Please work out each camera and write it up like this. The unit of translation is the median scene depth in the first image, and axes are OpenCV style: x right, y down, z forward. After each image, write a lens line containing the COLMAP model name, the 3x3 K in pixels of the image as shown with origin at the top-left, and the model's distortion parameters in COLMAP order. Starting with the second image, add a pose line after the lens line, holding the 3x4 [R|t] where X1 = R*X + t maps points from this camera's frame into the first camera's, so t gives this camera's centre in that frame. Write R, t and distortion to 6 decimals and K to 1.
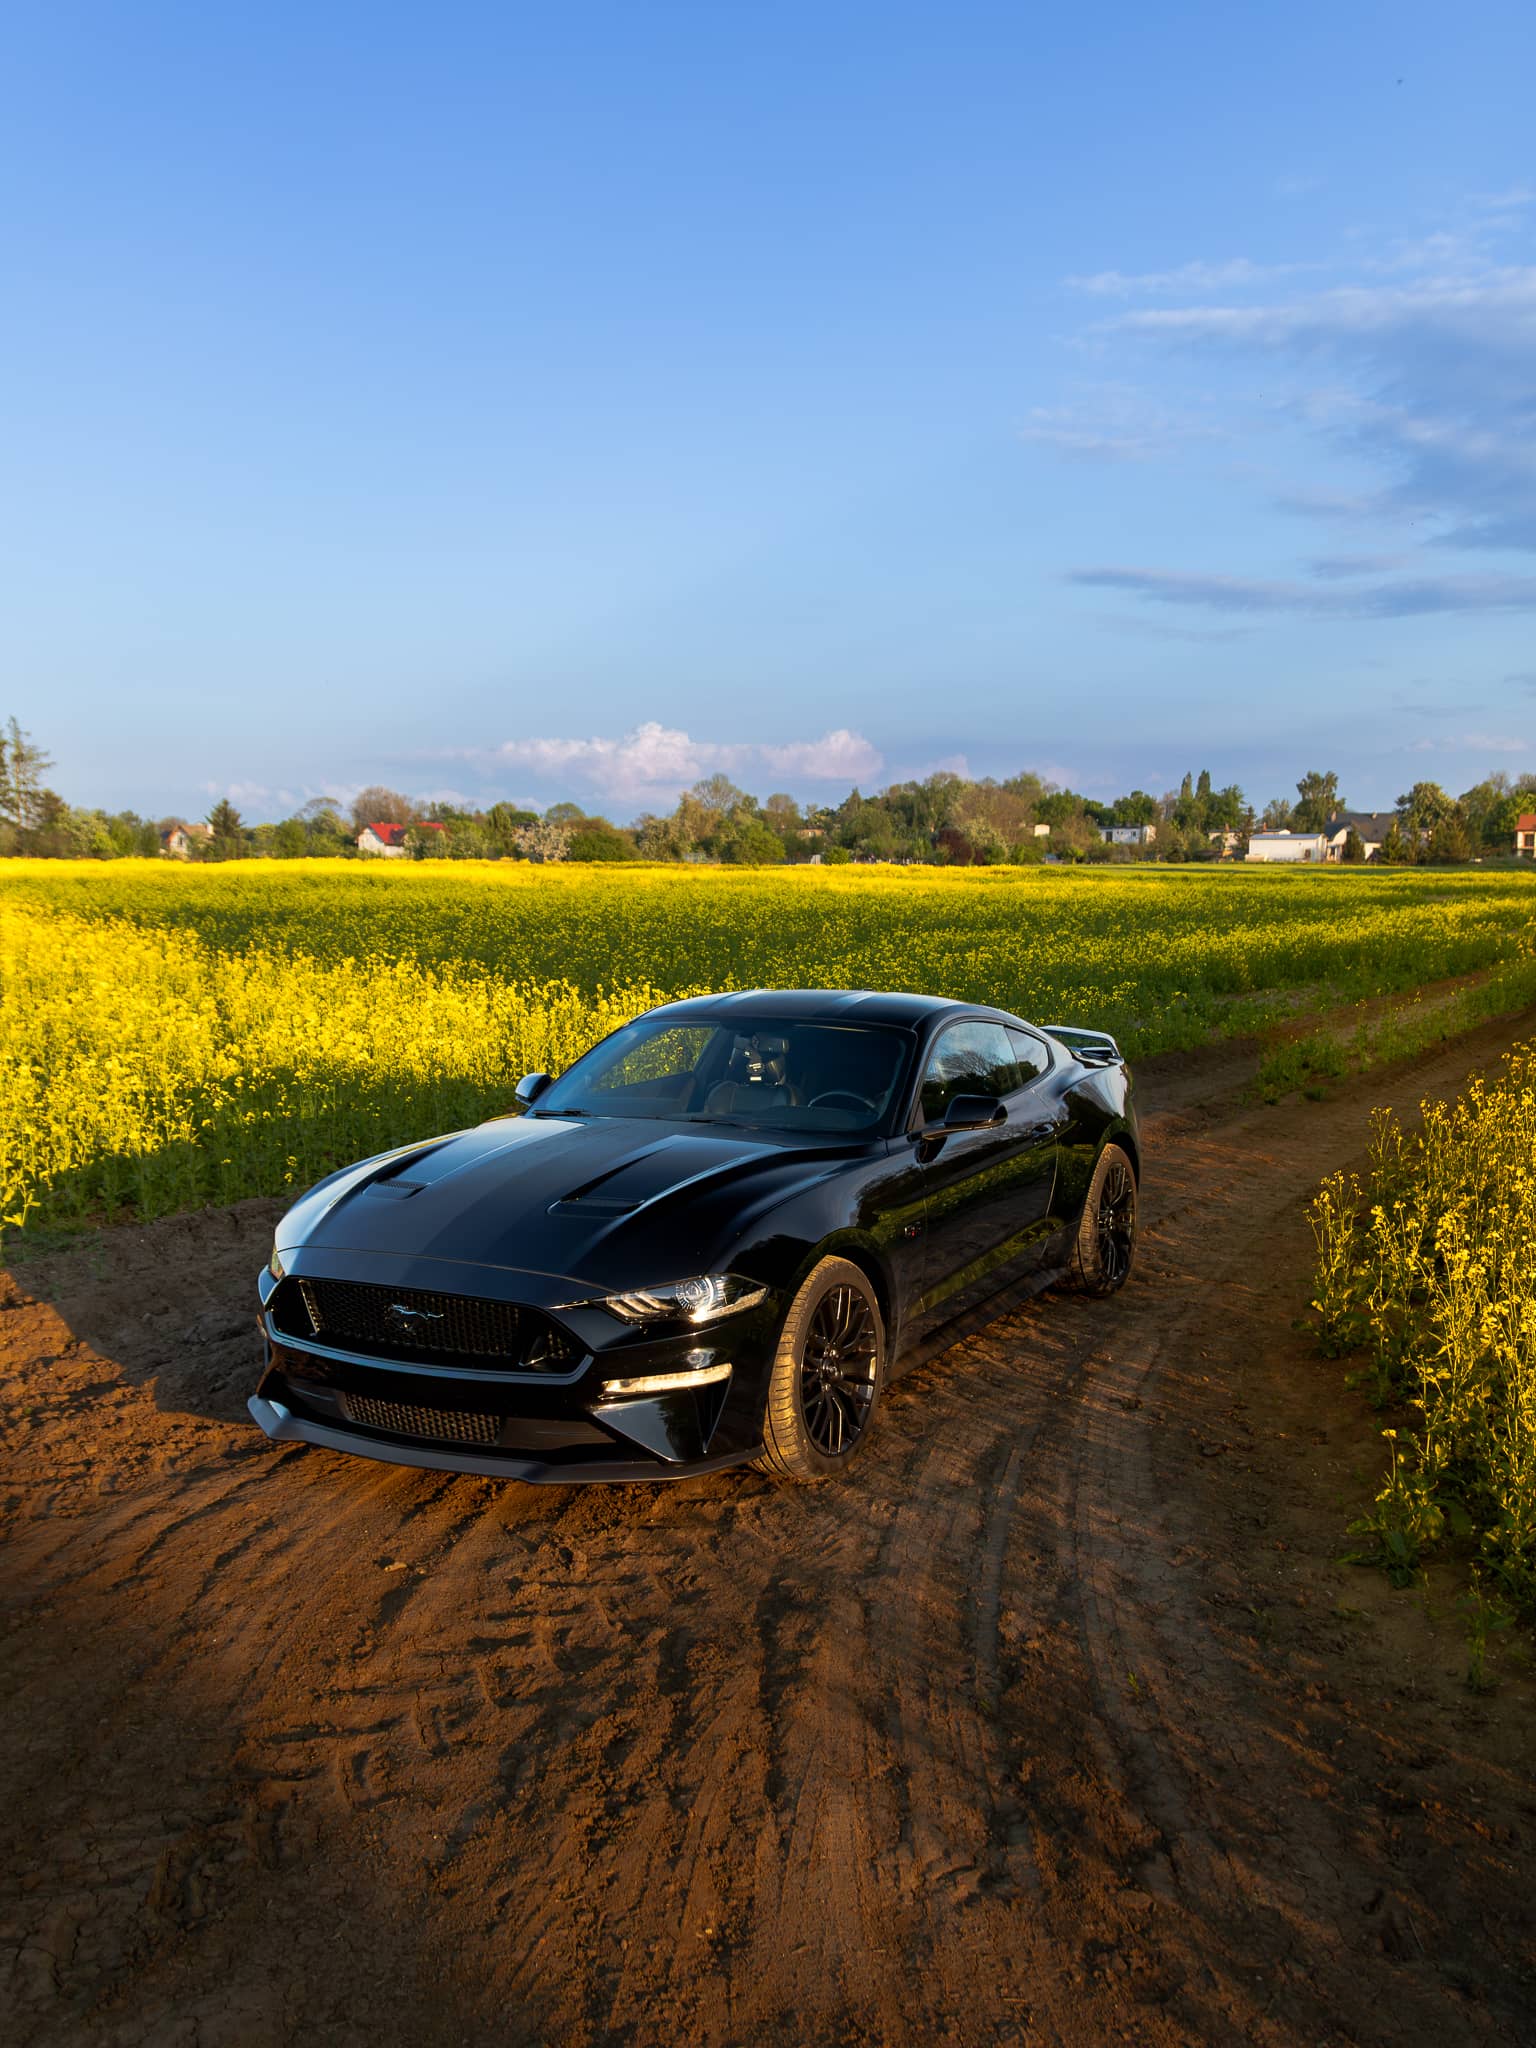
lens RADIAL K [[1801.8, 0, 764.2], [0, 1801.8, 977.8], [0, 0, 1]] dist [0.015505, -0.012687]
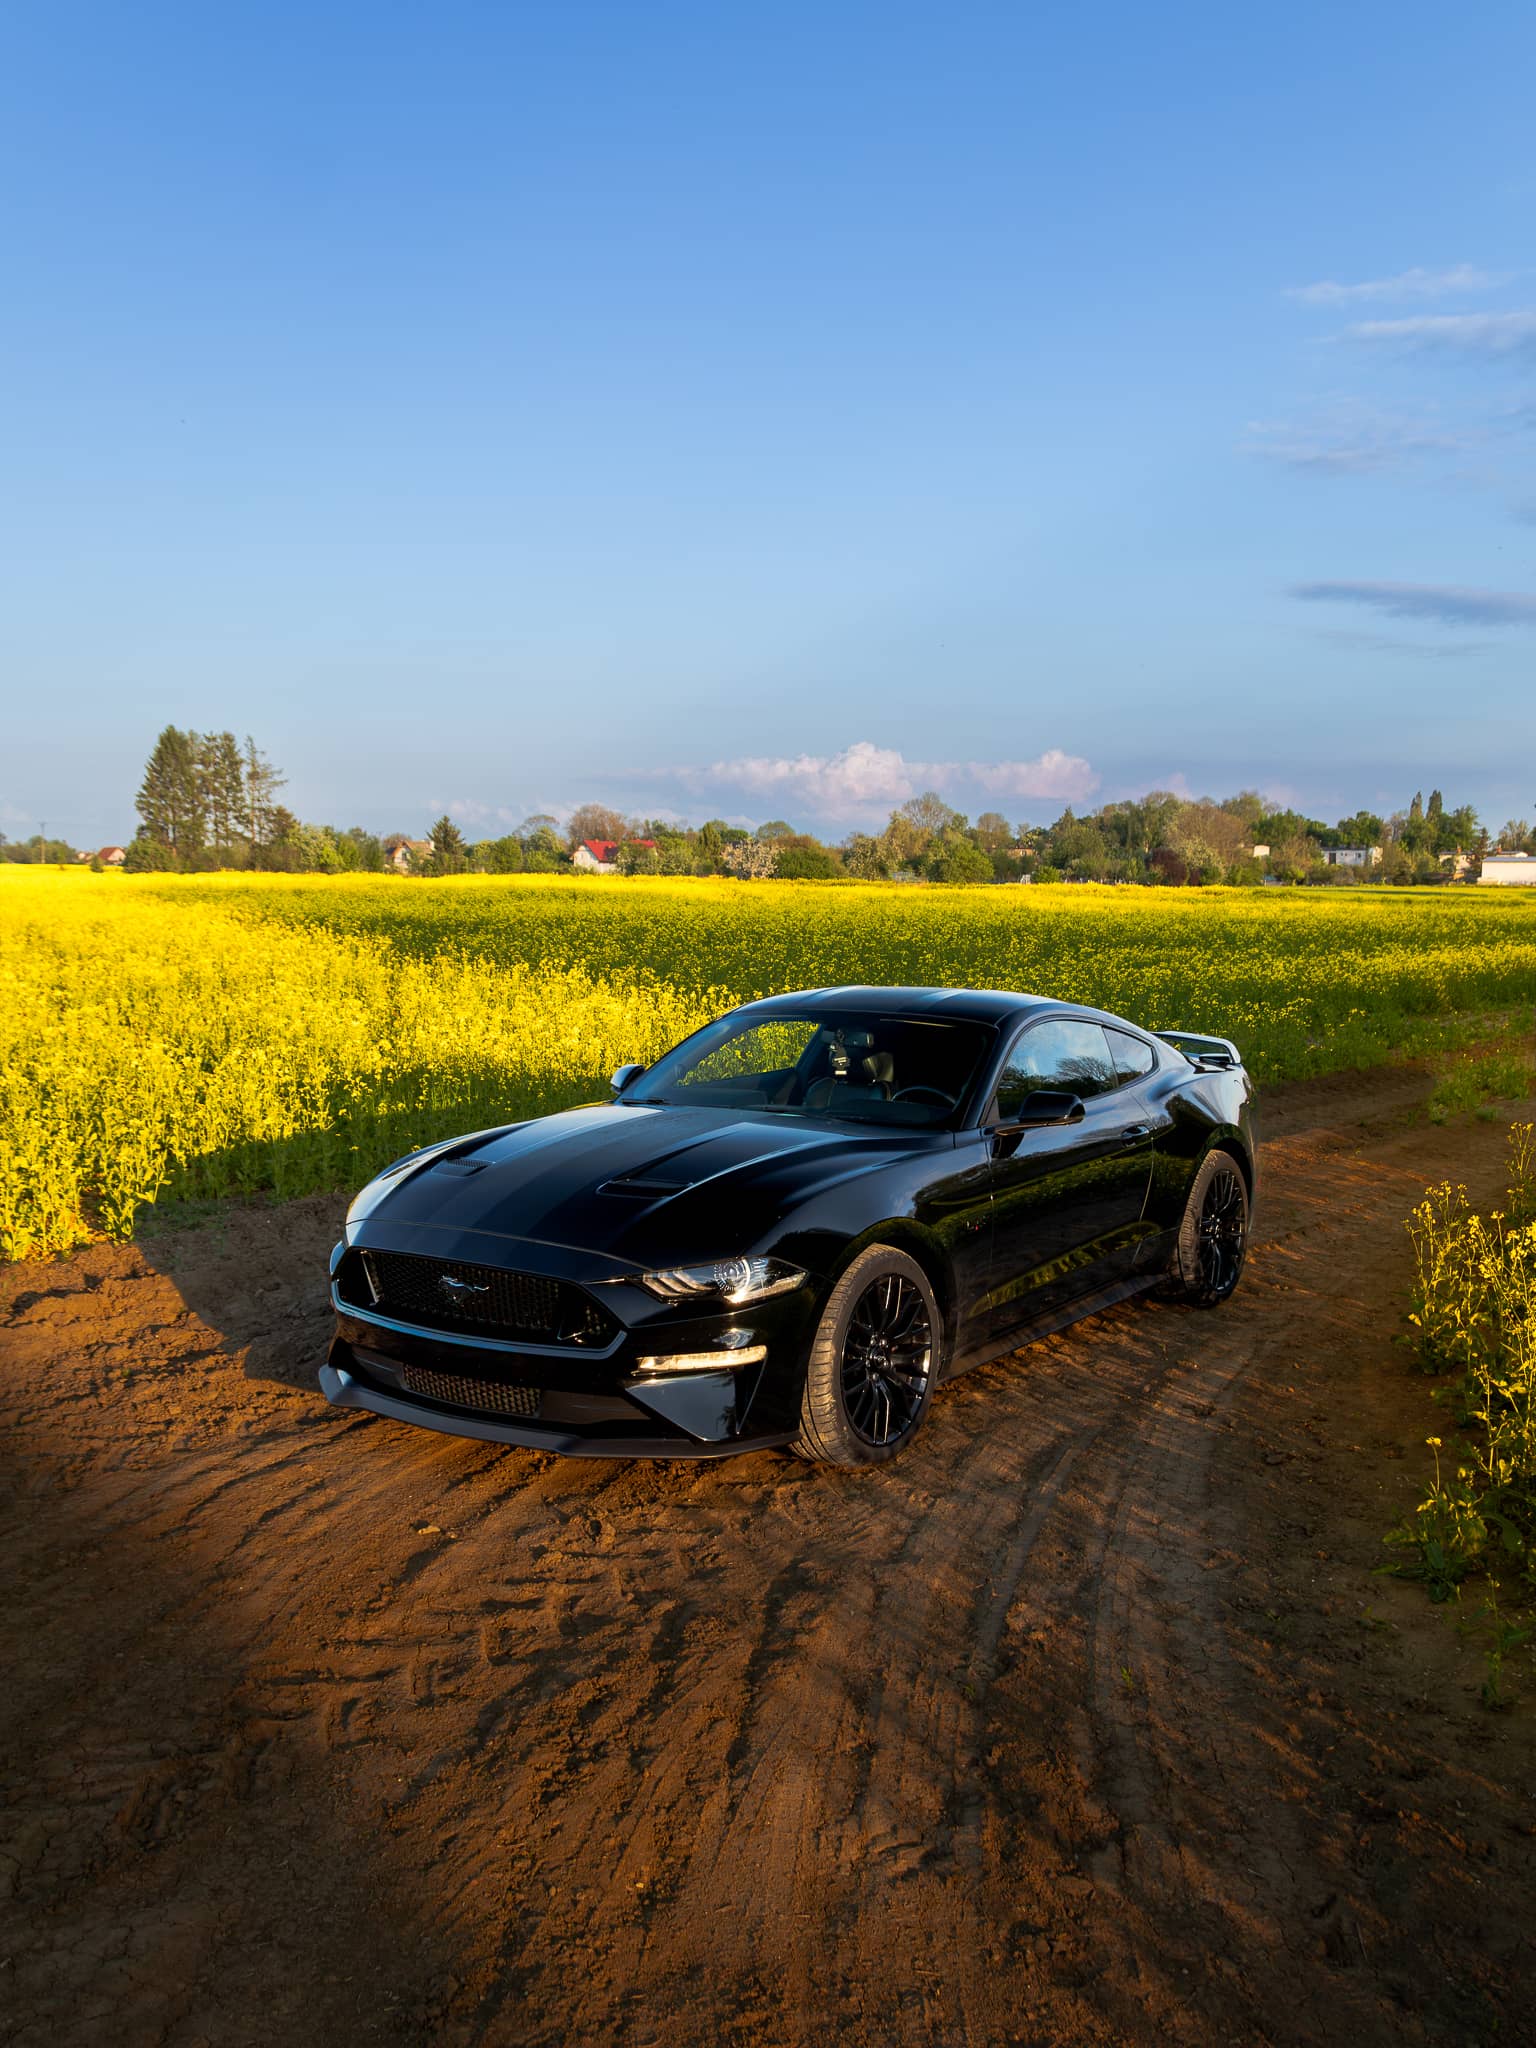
lens RADIAL K [[1801.8, 0, 764.2], [0, 1801.8, 977.8], [0, 0, 1]] dist [0.015505, -0.012687]
pose [[0.993343, 0.013833, -0.114362, 0.089842], [-0.014998, 0.999844, -0.009334, 0.017477], [0.114215, 0.010987, 0.993395, -0.000779]]
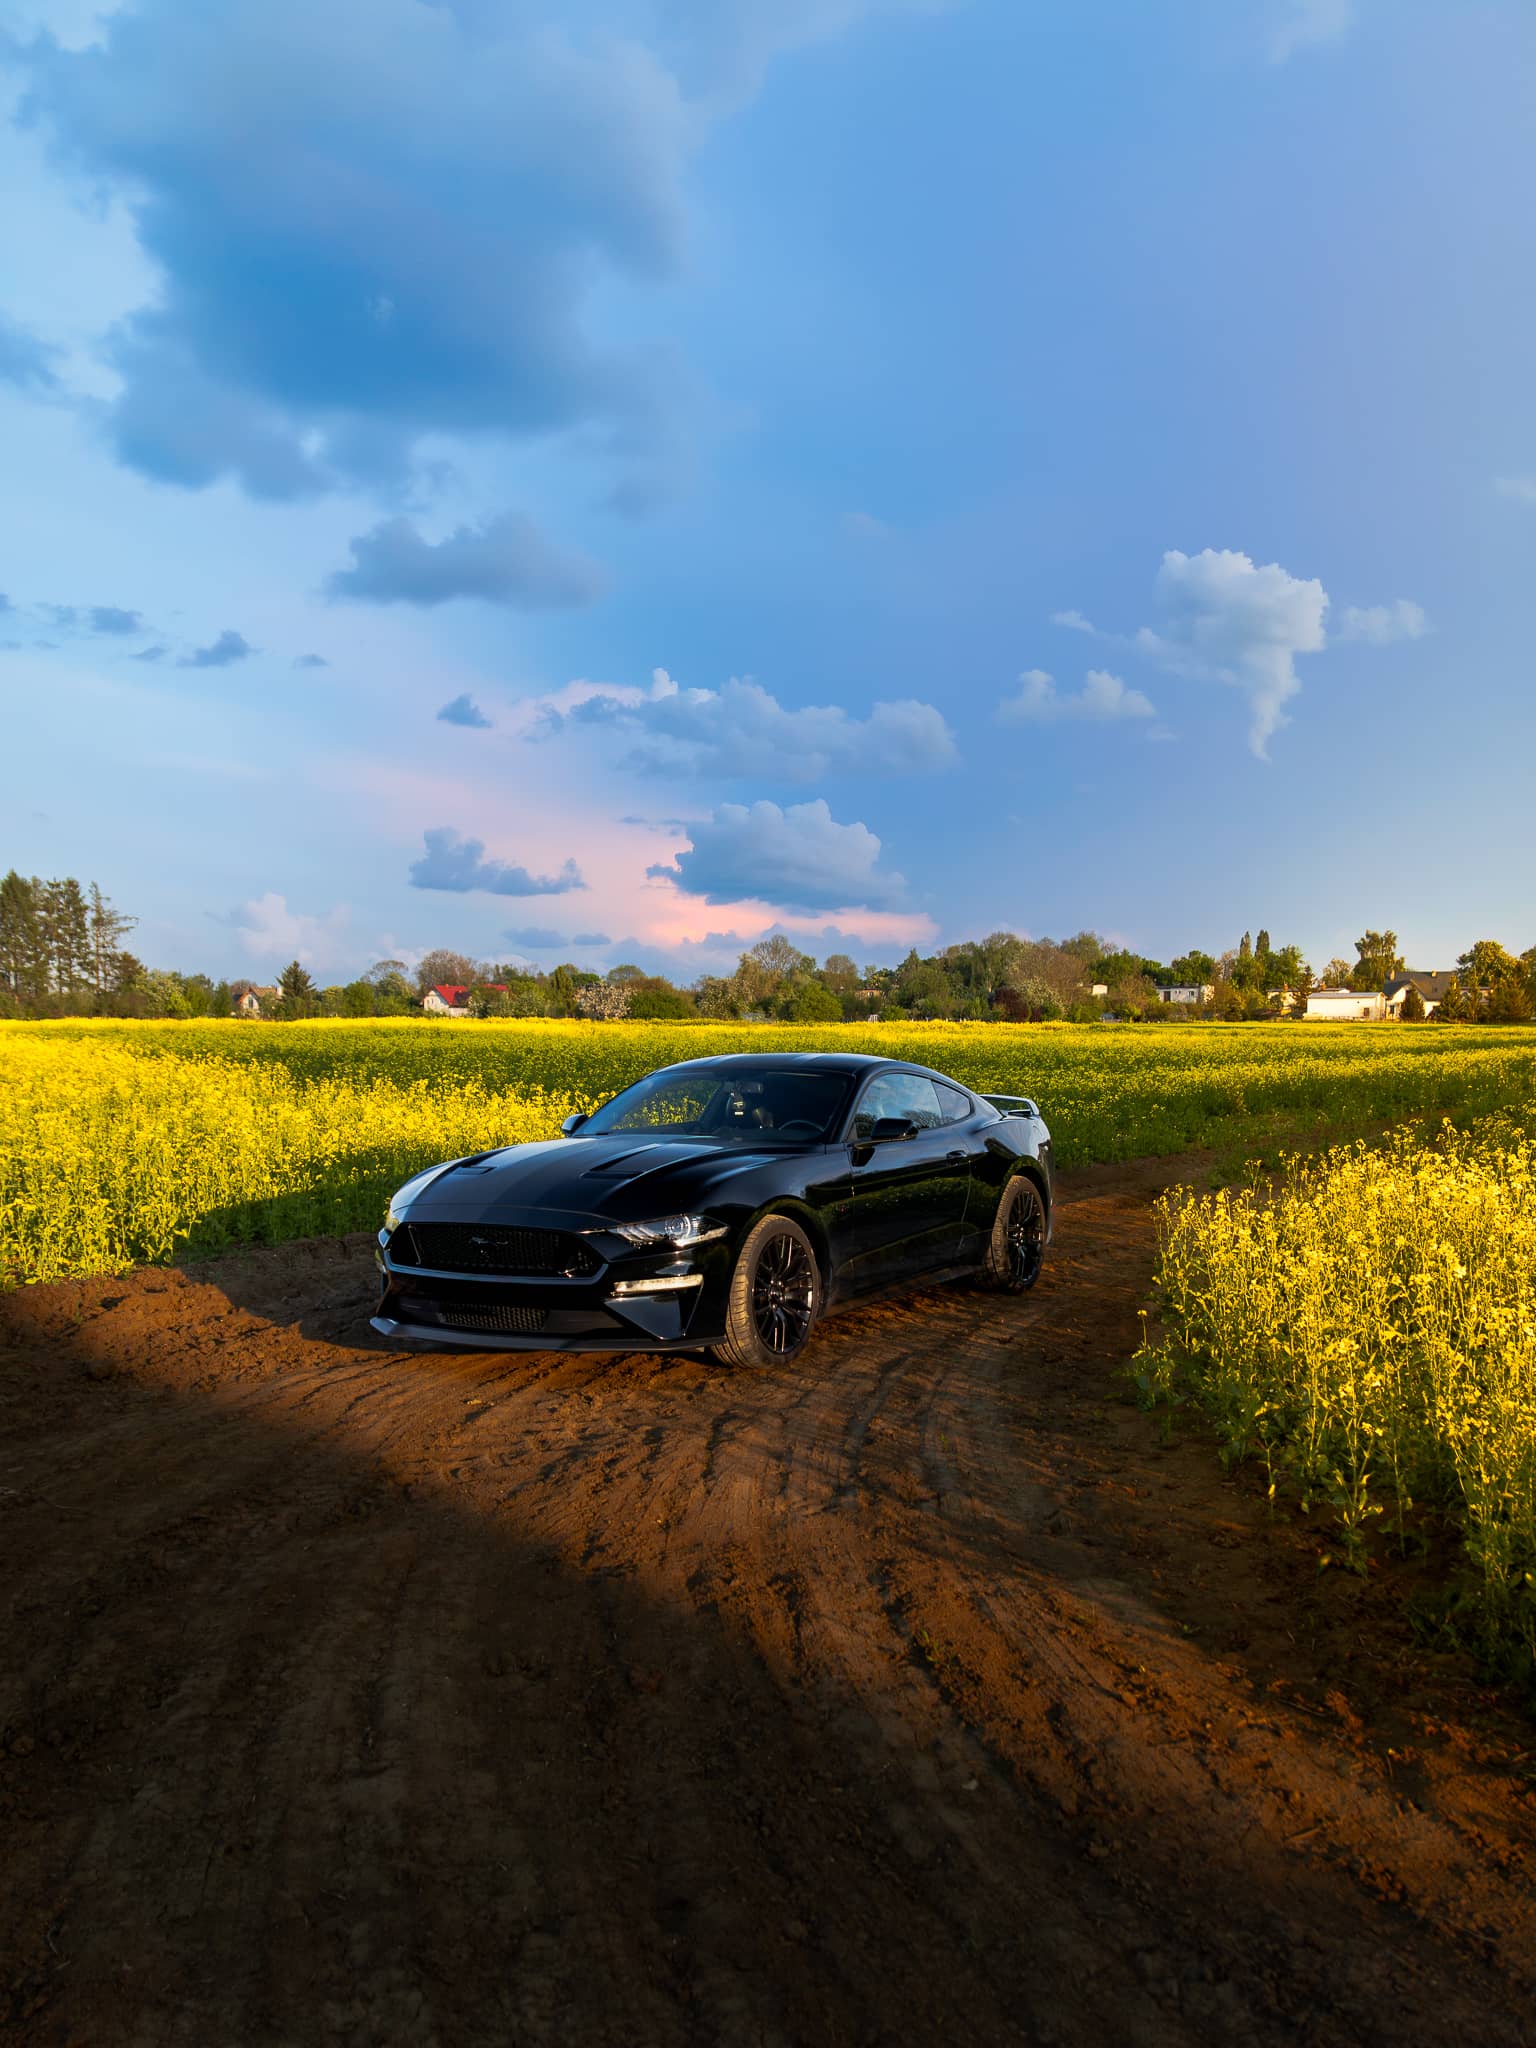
lens RADIAL K [[1784.8, 0, 768.0], [0, 1784.8, 1024.0], [0, 0, 1]] dist [0.009645, -0.009357]
pose [[0.999535, -0.002988, -0.030334, 0.077396], [0.001078, 0.998027, -0.062773, 0.097877], [0.030462, 0.062712, 0.997567, -0.446211]]
